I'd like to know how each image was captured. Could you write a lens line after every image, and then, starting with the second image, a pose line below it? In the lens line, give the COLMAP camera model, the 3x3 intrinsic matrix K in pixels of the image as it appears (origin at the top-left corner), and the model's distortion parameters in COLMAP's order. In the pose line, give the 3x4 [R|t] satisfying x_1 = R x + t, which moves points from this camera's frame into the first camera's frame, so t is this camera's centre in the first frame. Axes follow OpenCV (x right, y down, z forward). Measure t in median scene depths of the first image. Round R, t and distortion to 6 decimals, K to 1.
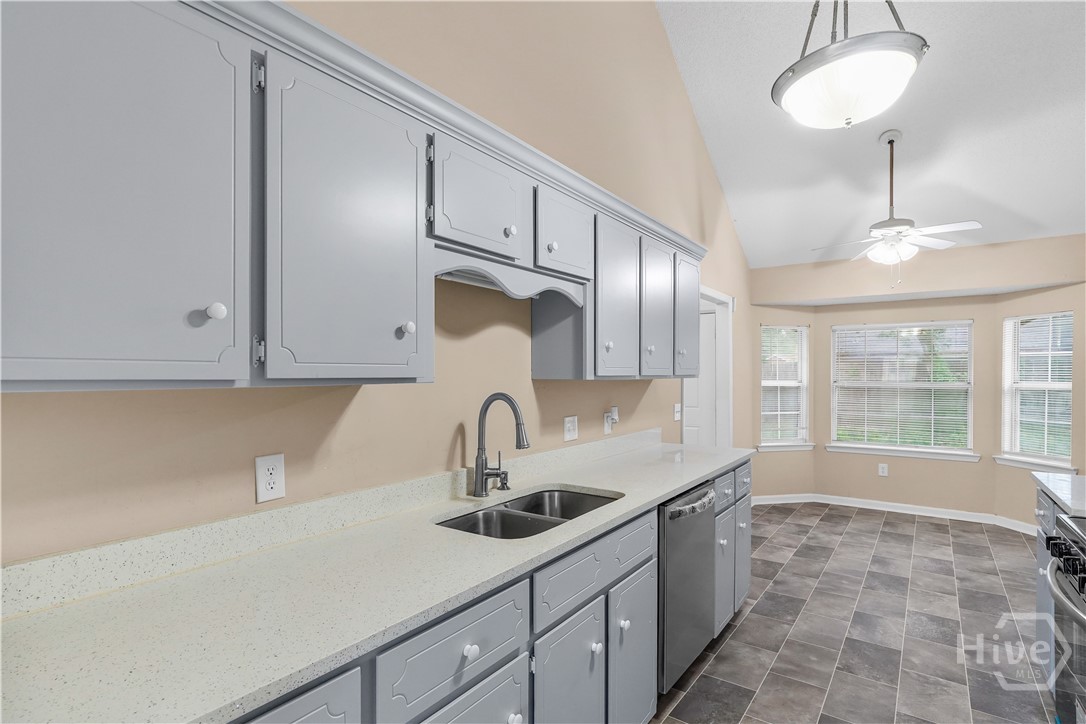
lens RADIAL K [[536.1, 0, 537.7], [0, 536.1, 364.9], [0, 0, 1]] dist [0.000712, 0.001351]
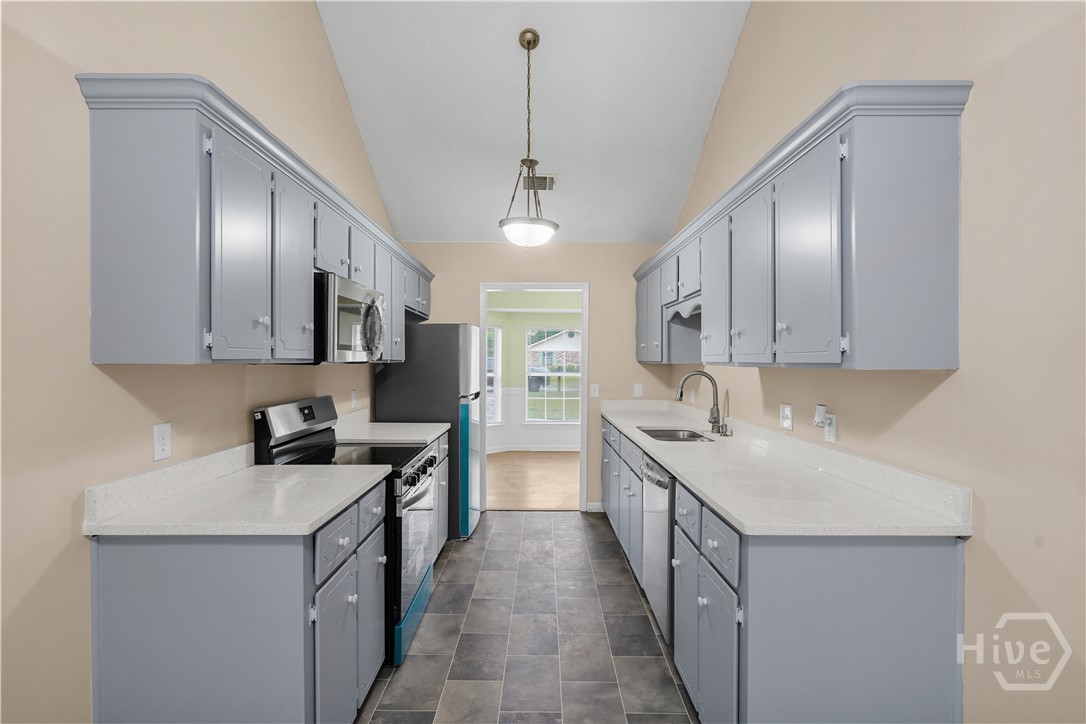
lens RADIAL K [[536.1, 0, 537.7], [0, 536.1, 364.9], [0, 0, 1]] dist [0.000712, 0.001351]
pose [[-0.819847, 0.007050, -0.572539, 1.042070], [0.012178, 0.999913, -0.005127, 0.027615], [0.572453, -0.011176, -0.819861, 1.643259]]
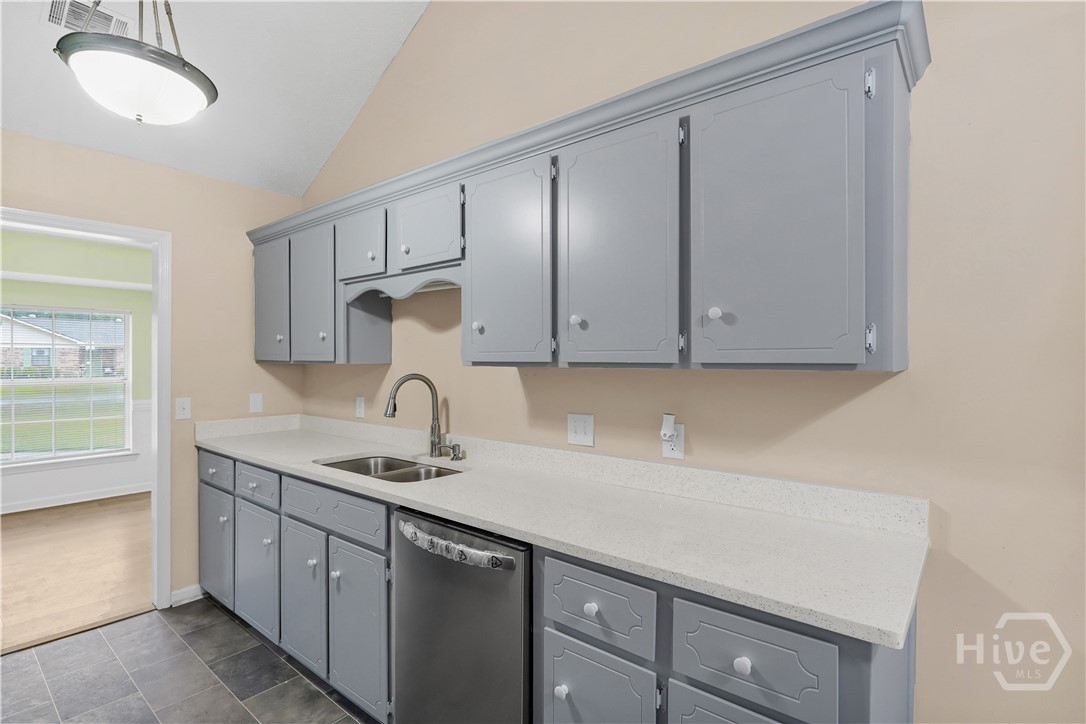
lens RADIAL K [[534.2, 0, 543.0], [0, 534.2, 362.0], [0, 0, 1]] dist [-0.004751, 0.000669]
pose [[-0.091782, 0.007725, -0.995749, 0.885846], [0.018853, 0.999804, 0.006019, 0.017591], [0.995601, -0.018220, -0.091910, 1.093760]]
